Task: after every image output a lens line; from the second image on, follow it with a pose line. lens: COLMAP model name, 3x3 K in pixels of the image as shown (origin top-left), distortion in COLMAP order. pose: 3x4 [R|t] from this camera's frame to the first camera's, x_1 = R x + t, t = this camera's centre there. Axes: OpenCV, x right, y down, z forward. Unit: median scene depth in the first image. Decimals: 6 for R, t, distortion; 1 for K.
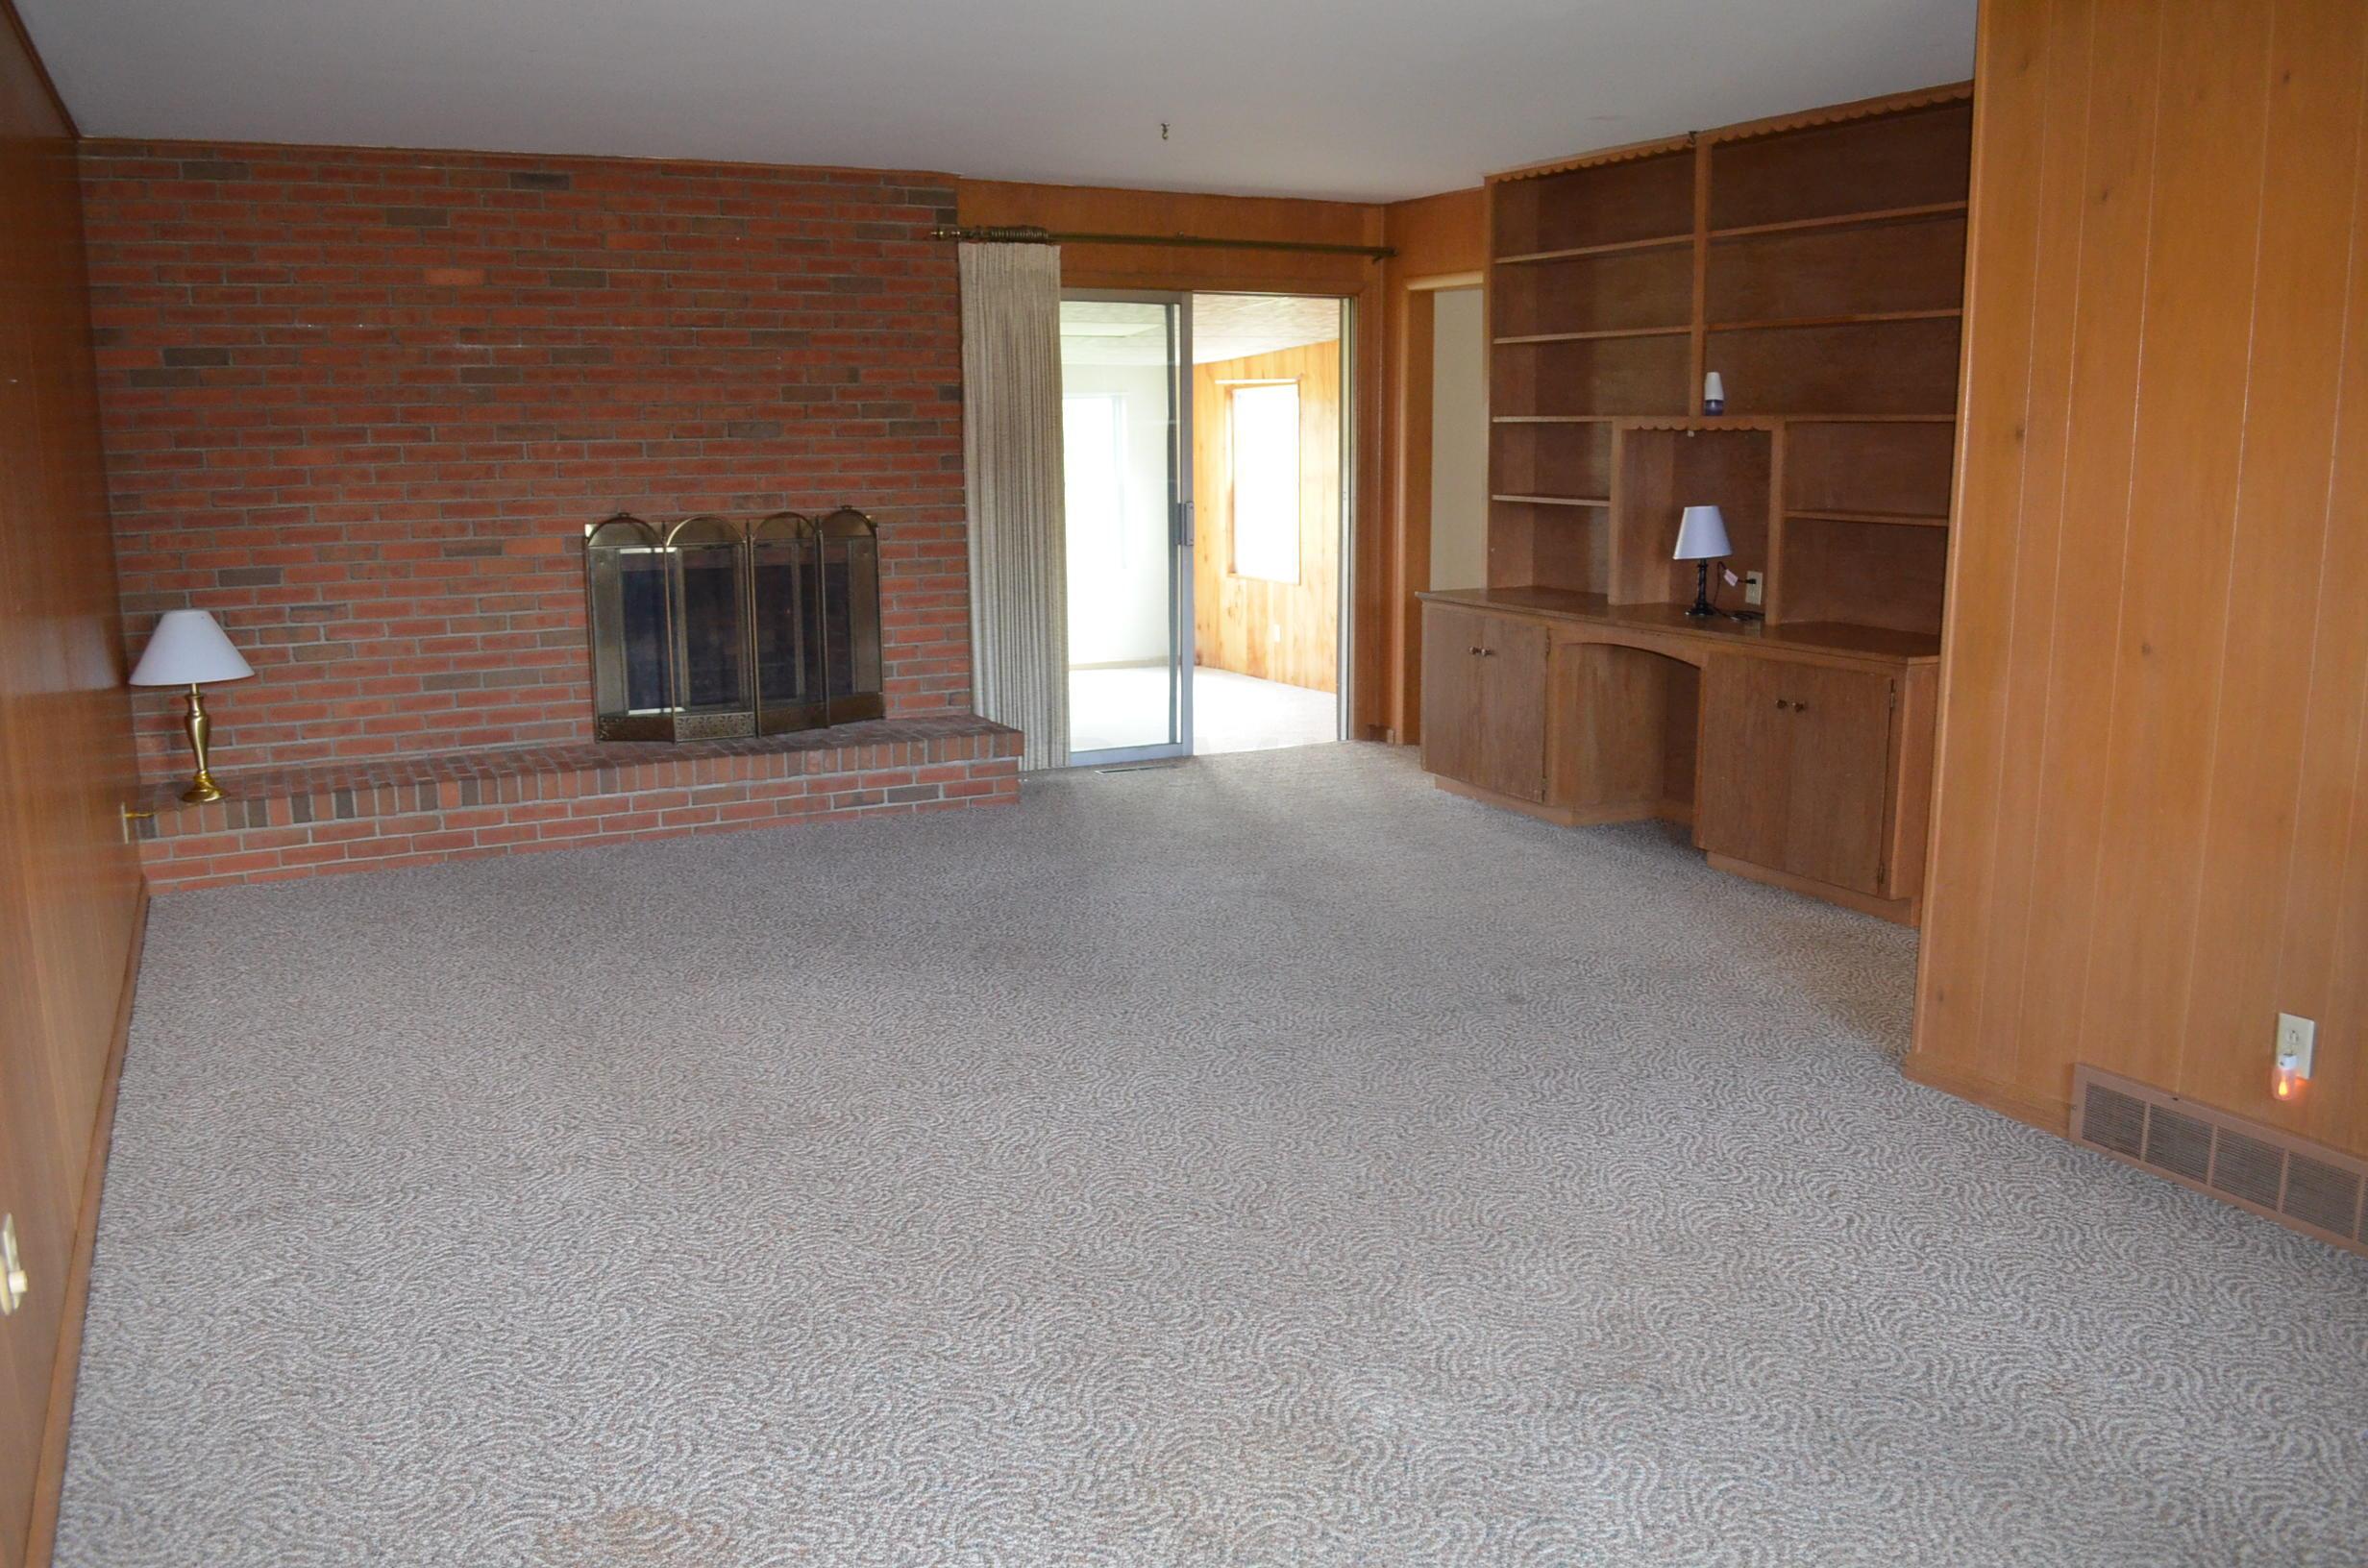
lens RADIAL K [[1849.0, 0, 1182.4], [0, 1849.0, 777.5], [0, 0, 1]] dist [-0.080786, 0.009476]
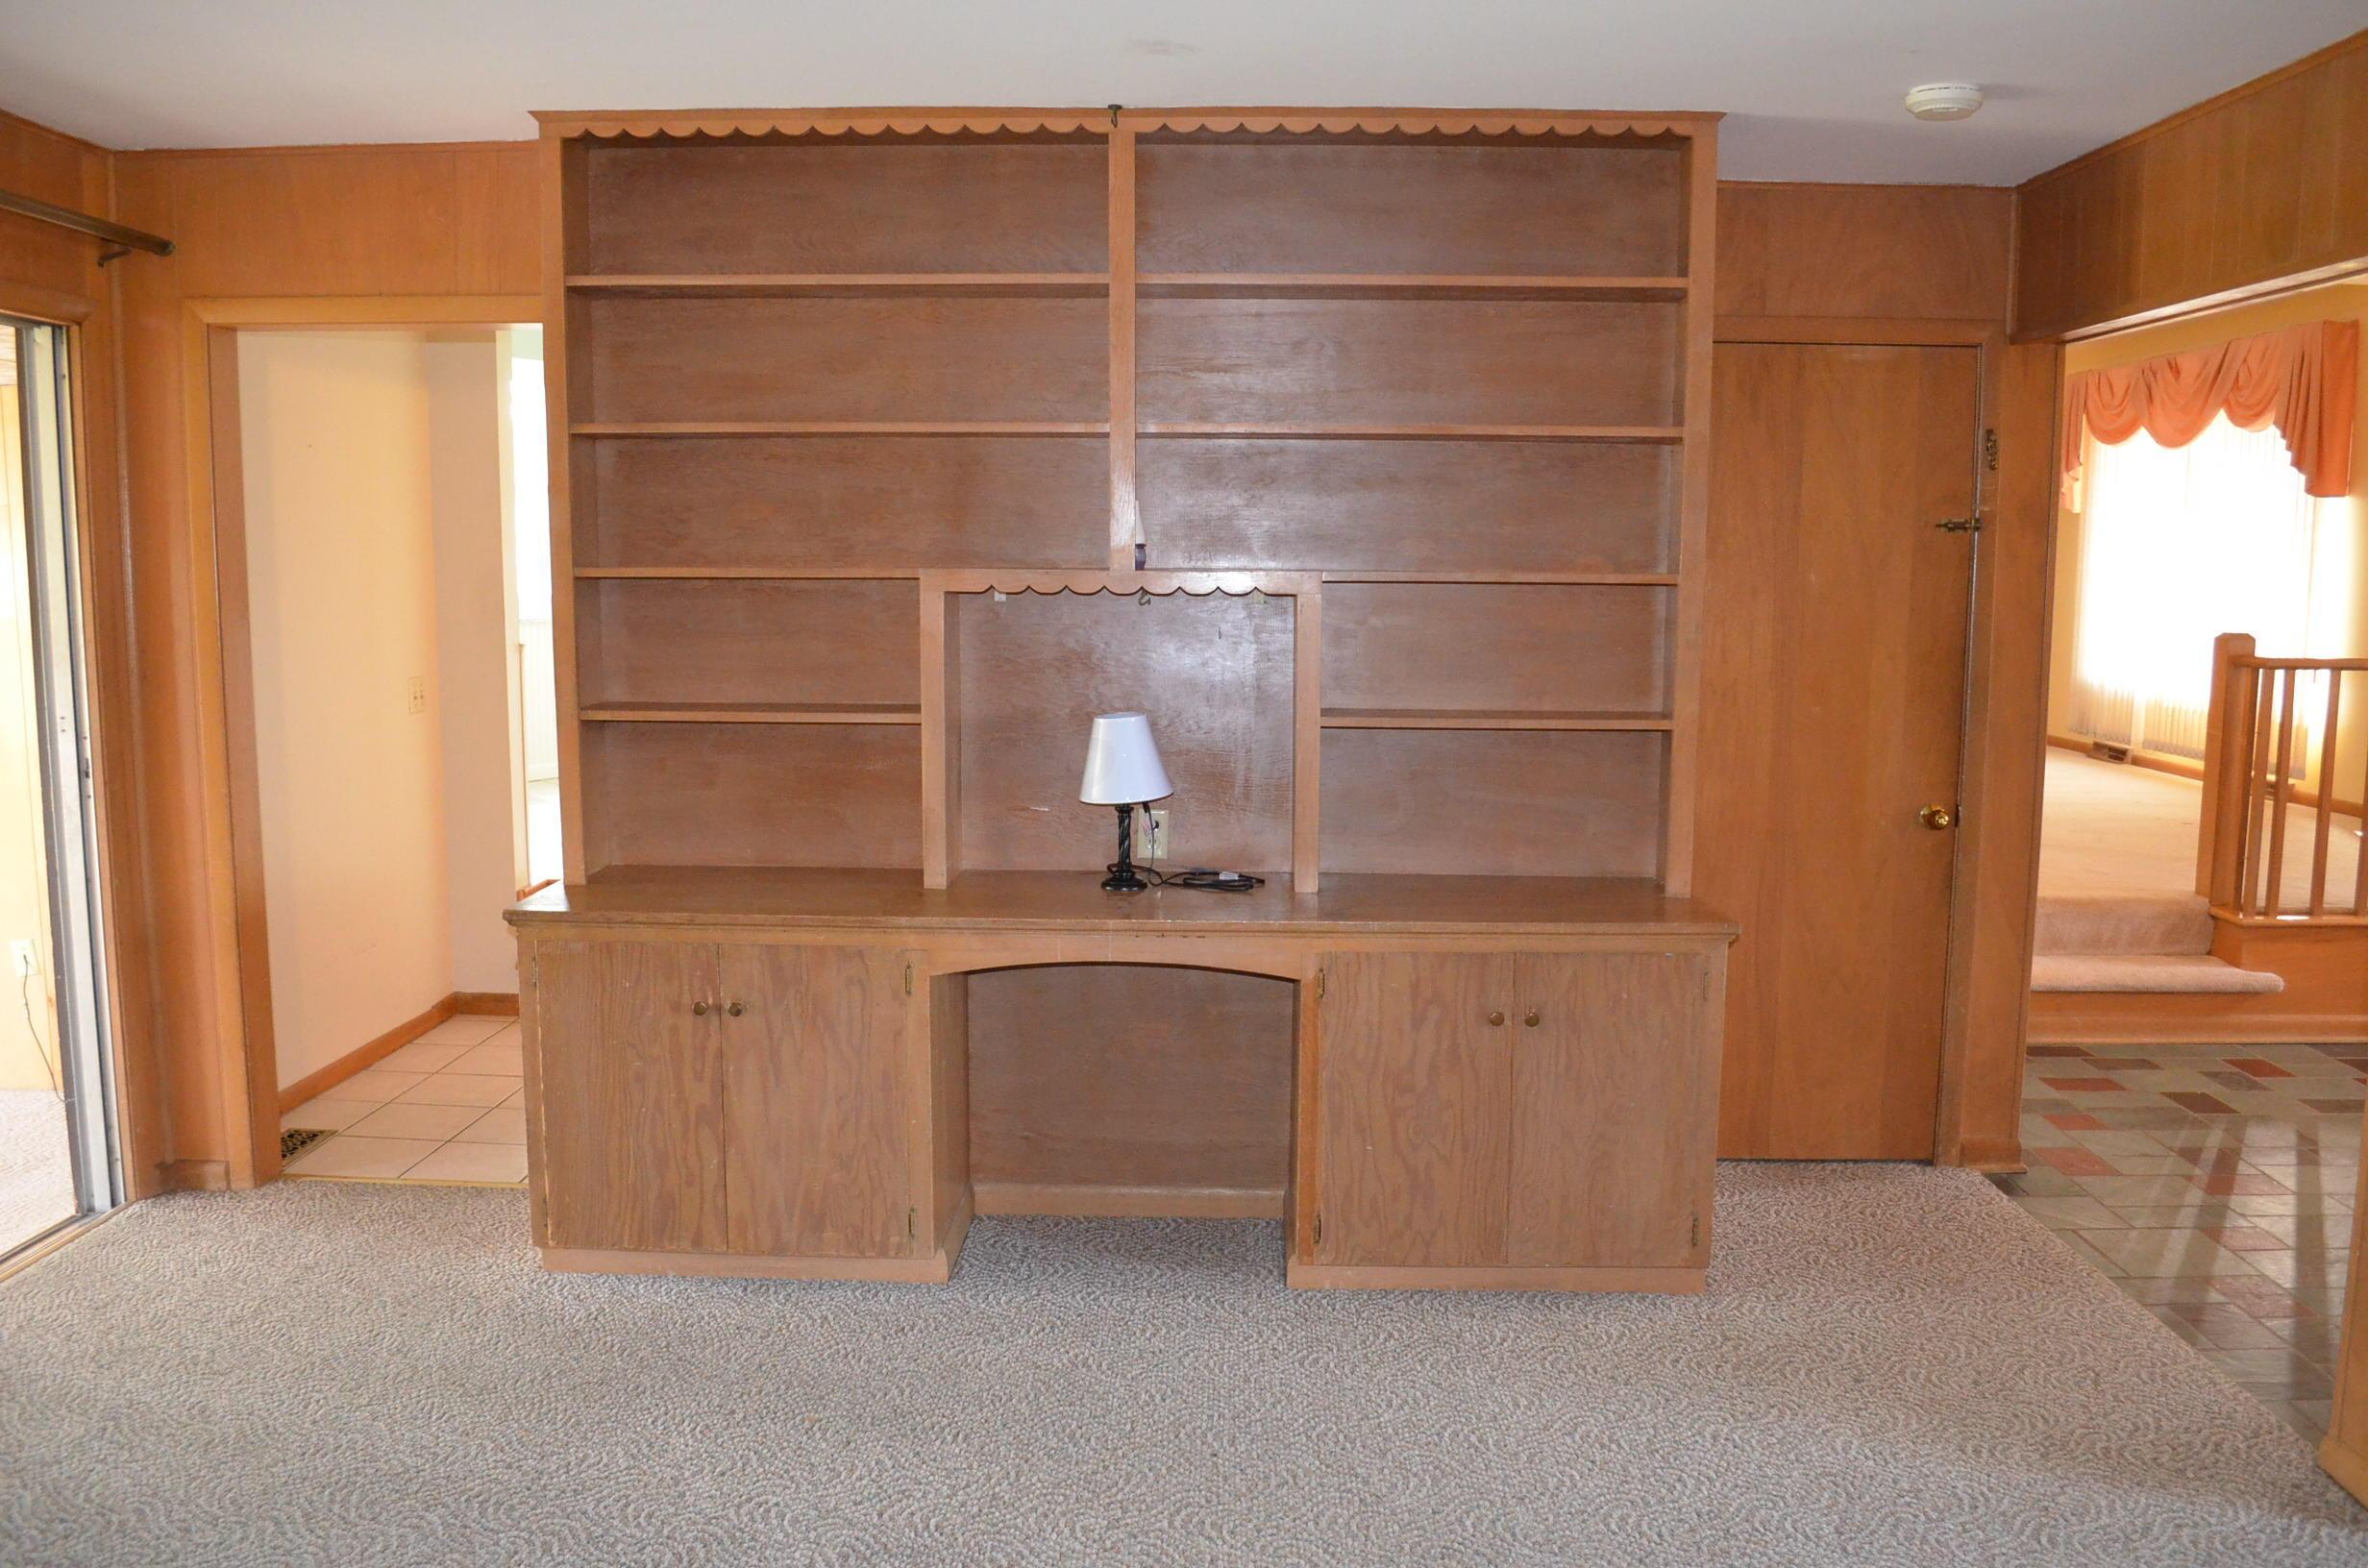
lens RADIAL K [[1849.0, 0, 1184.7], [0, 1849.0, 800.2], [0, 0, 1]] dist [-0.080786, 0.009476]
pose [[0.476523, -0.100725, 0.873373, -0.228358], [0.152510, 0.987825, 0.030714, -0.122292], [-0.865833, 0.118562, 0.486082, 0.614953]]
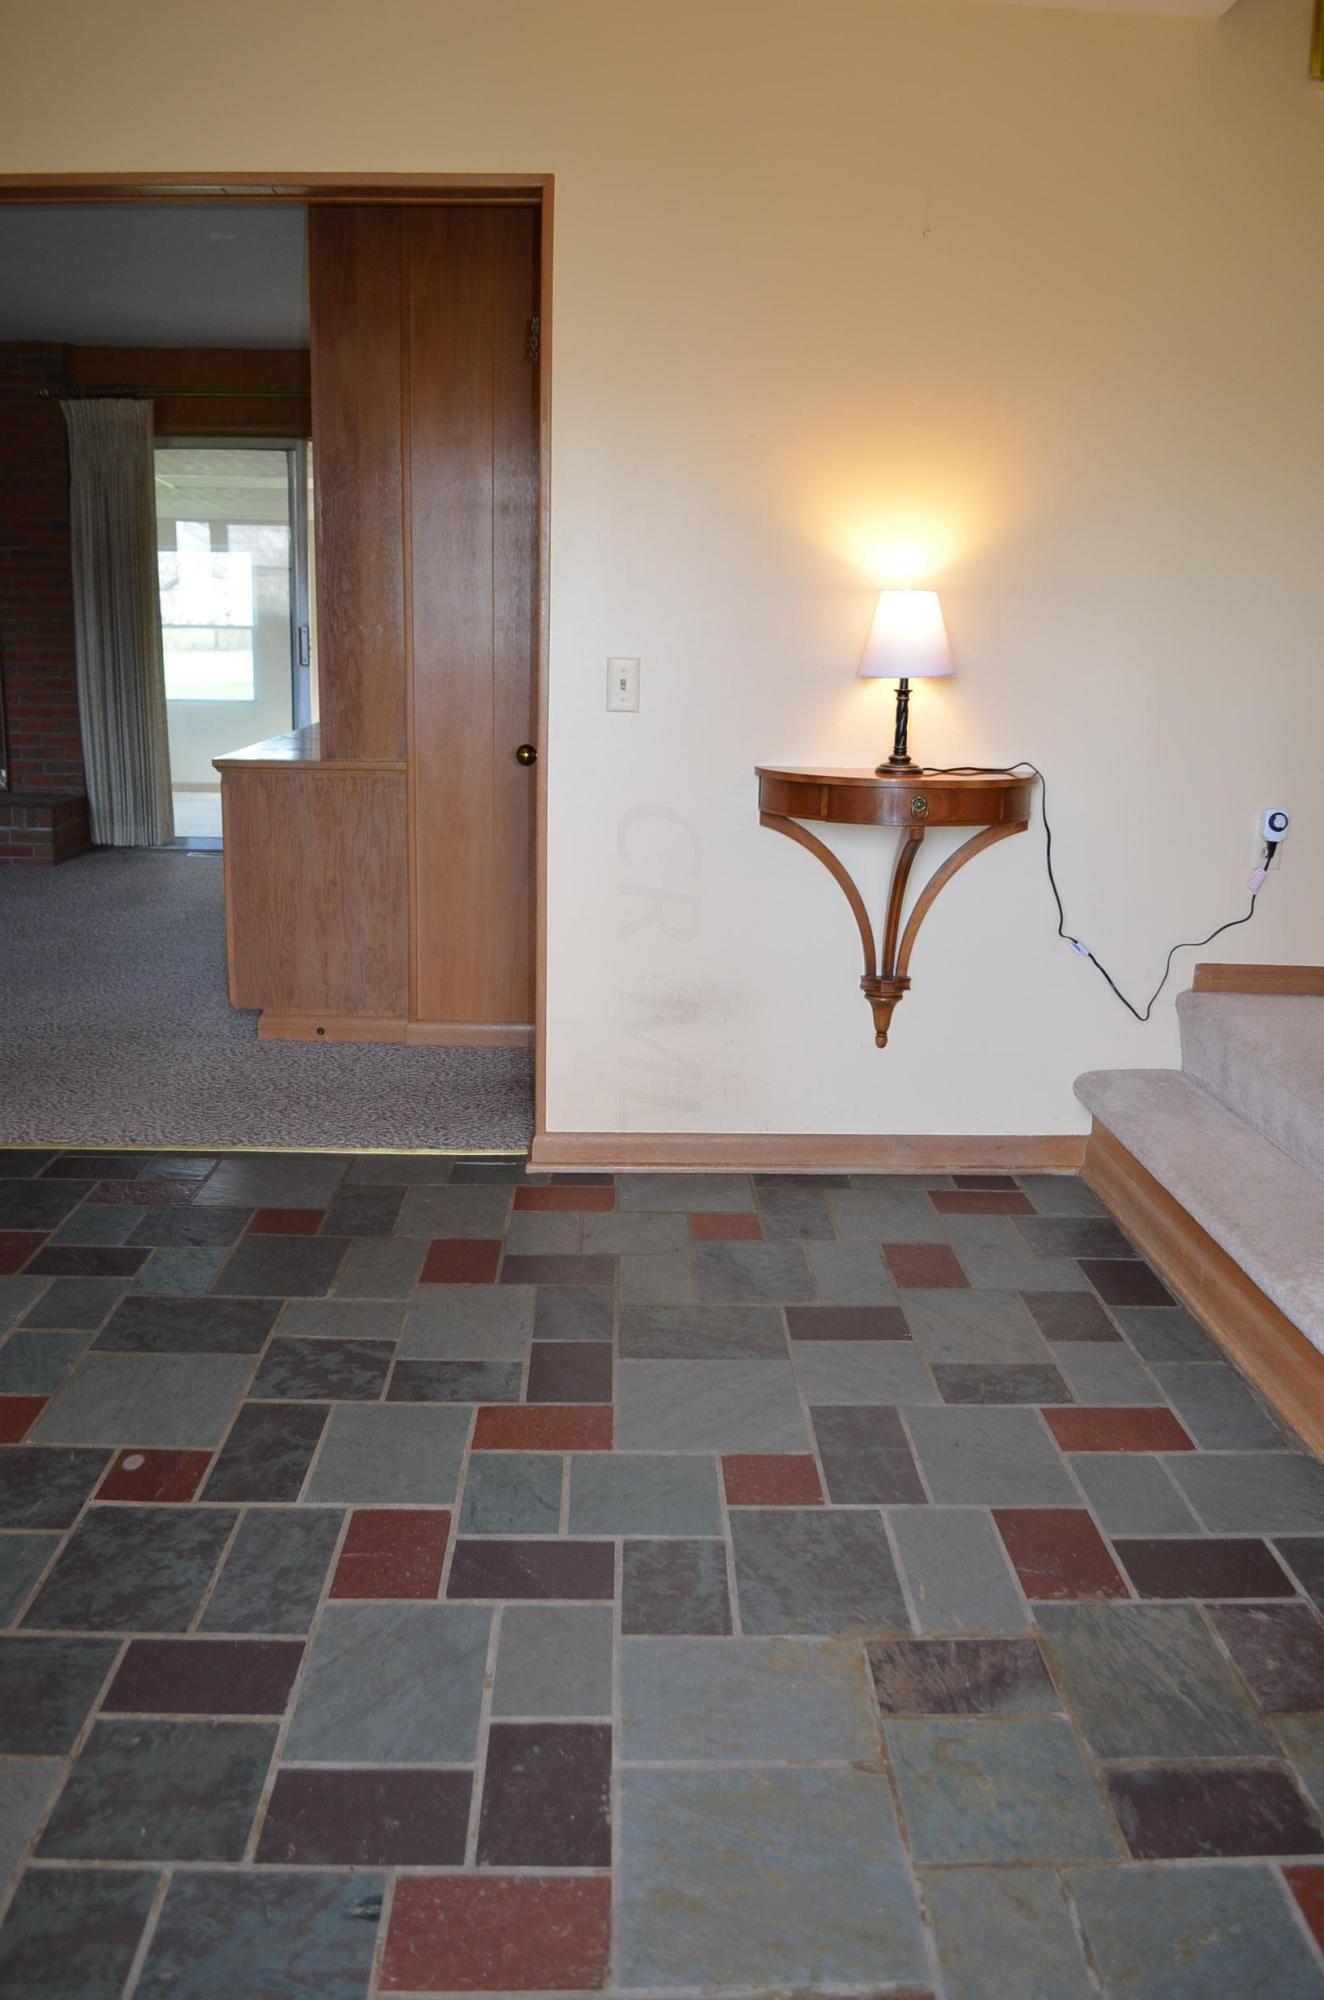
lens RADIAL K [[1561.9, 0, 665.3], [0, 1561.9, 1000.6], [0, 0, 1]] dist [-0.080786, 0.009476]
pose [[0.902031, 0.131158, -0.411263, 0.712810], [-0.110378, 0.991132, 0.073993, -0.018575], [0.417321, -0.021349, 0.908509, 0.252191]]
